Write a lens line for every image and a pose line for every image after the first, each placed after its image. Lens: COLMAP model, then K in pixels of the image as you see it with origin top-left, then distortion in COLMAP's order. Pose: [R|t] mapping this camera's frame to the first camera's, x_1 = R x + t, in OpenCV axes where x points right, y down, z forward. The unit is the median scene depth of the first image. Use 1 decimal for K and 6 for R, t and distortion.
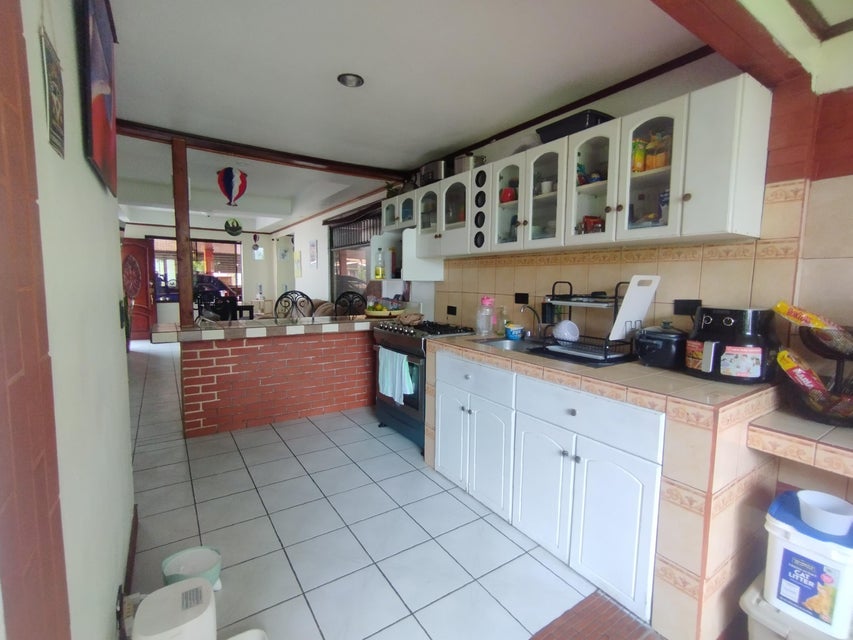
lens RADIAL K [[395.2, 0, 427.1], [0, 395.2, 317.7], [0, 0, 1]] dist [0.002352, -0.001781]
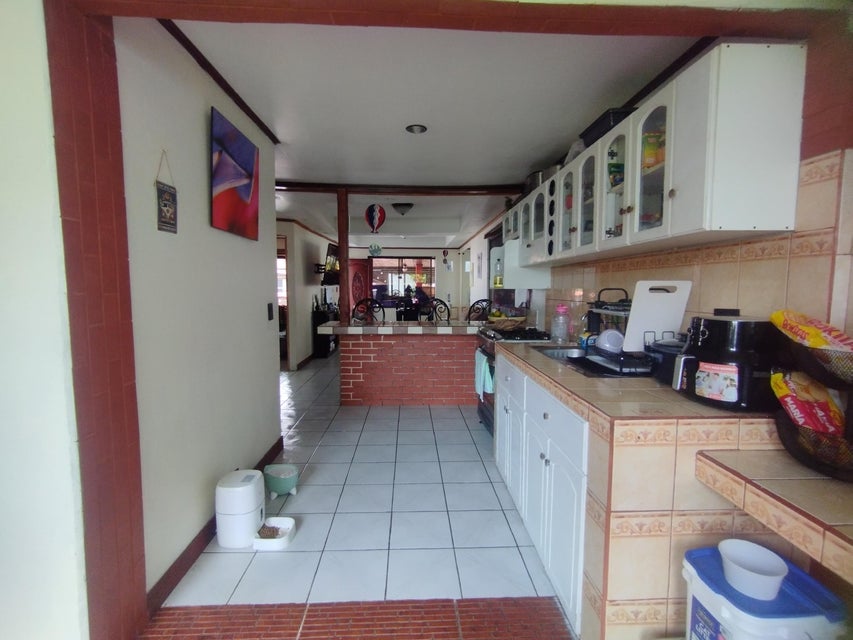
lens RADIAL K [[395.2, 0, 424.9], [0, 395.2, 319.6], [0, 0, 1]] dist [0.002352, -0.001781]
pose [[0.851659, 0.031025, -0.523177, 0.506234], [-0.039869, 0.999189, -0.005649, 0.006287], [0.522578, 0.025670, 0.852205, -0.034593]]
